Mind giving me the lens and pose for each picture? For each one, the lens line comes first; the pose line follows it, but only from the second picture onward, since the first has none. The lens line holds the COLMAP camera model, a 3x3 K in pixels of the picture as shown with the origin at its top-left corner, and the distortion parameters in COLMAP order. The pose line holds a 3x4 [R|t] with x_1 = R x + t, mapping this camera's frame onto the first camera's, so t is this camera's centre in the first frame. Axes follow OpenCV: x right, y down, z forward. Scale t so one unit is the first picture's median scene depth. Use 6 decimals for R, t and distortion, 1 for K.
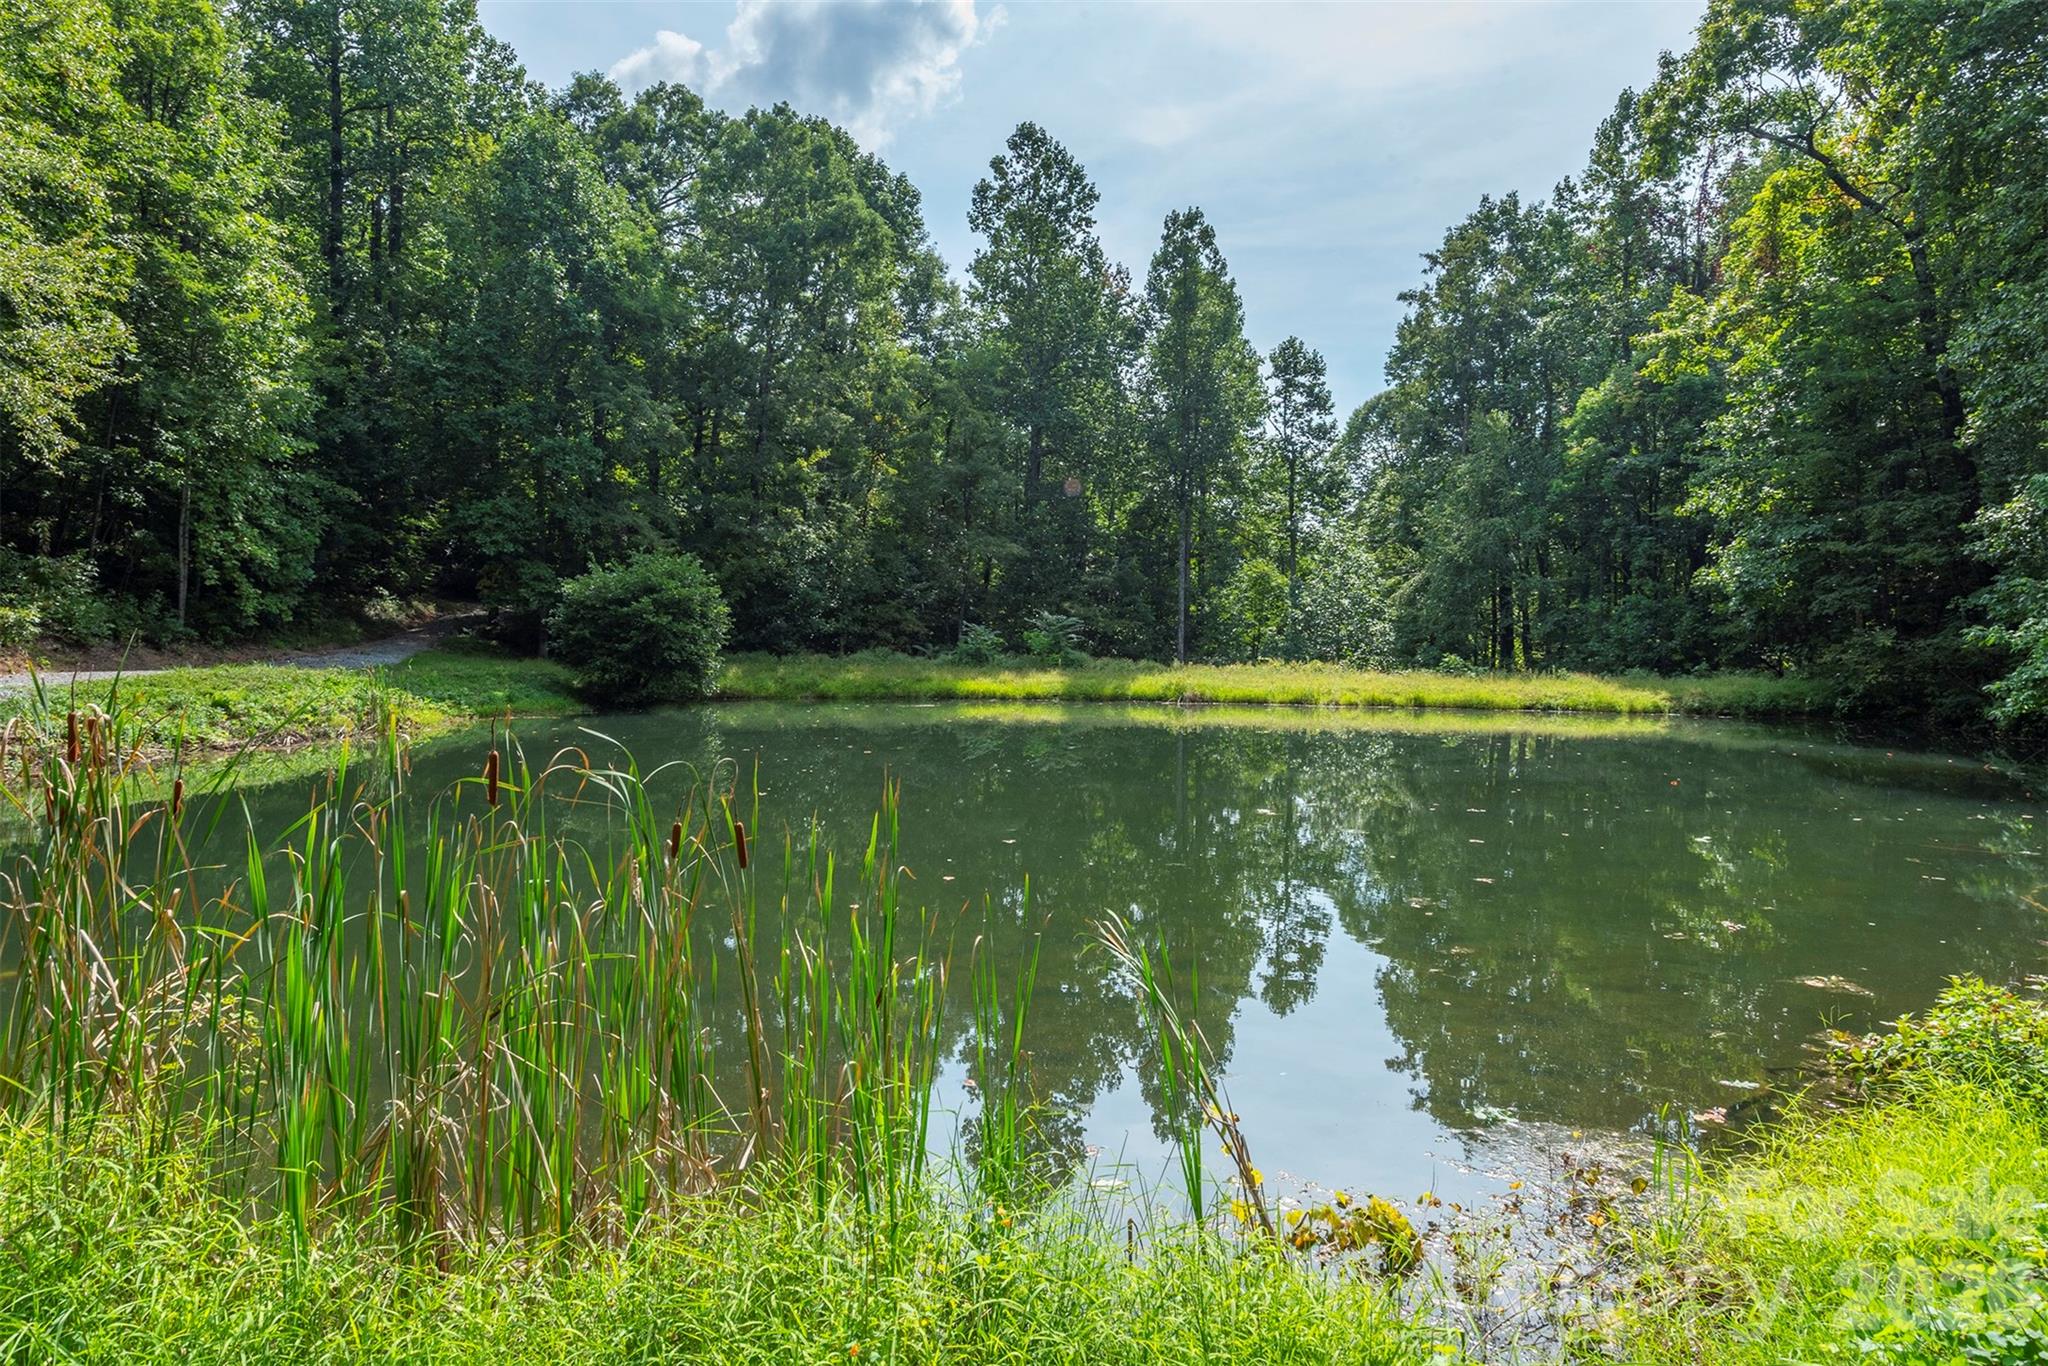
lens RADIAL K [[1249.7, 0, 1019.4], [0, 1249.7, 671.0], [0, 0, 1]] dist [0.022942, -0.017804]
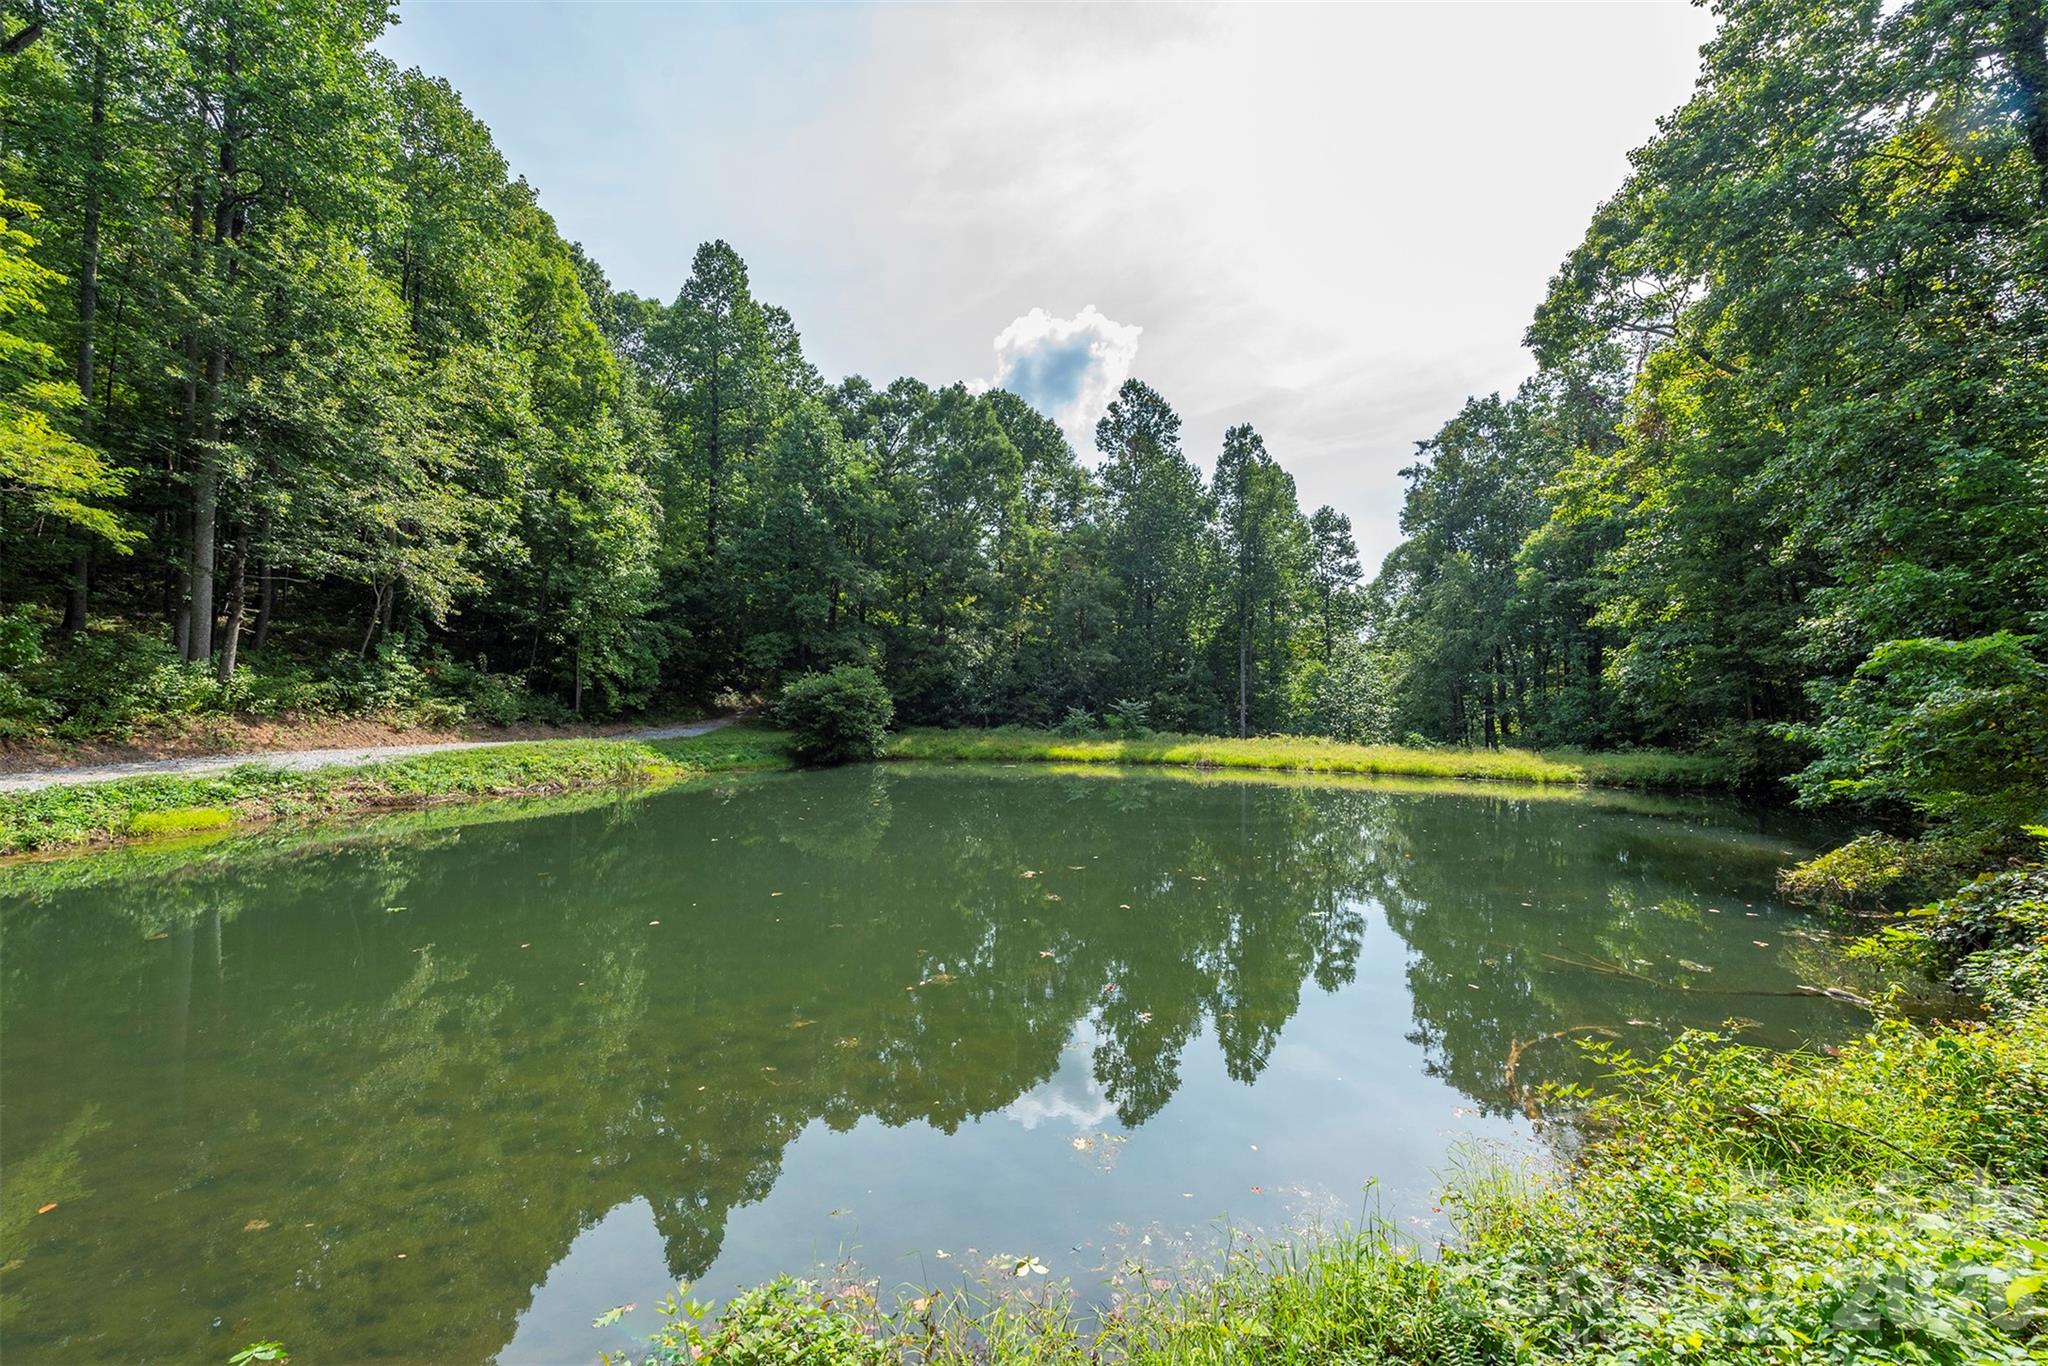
lens RADIAL K [[795.1, 0, 1023.9], [0, 795.1, 674.1], [0, 0, 1]] dist [0.014259, -0.004834]
pose [[0.971049, -0.010373, -0.238656, 0.132563], [-0.006627, 0.997503, -0.070319, -0.011941], [0.238790, 0.069865, 0.968555, 0.067747]]
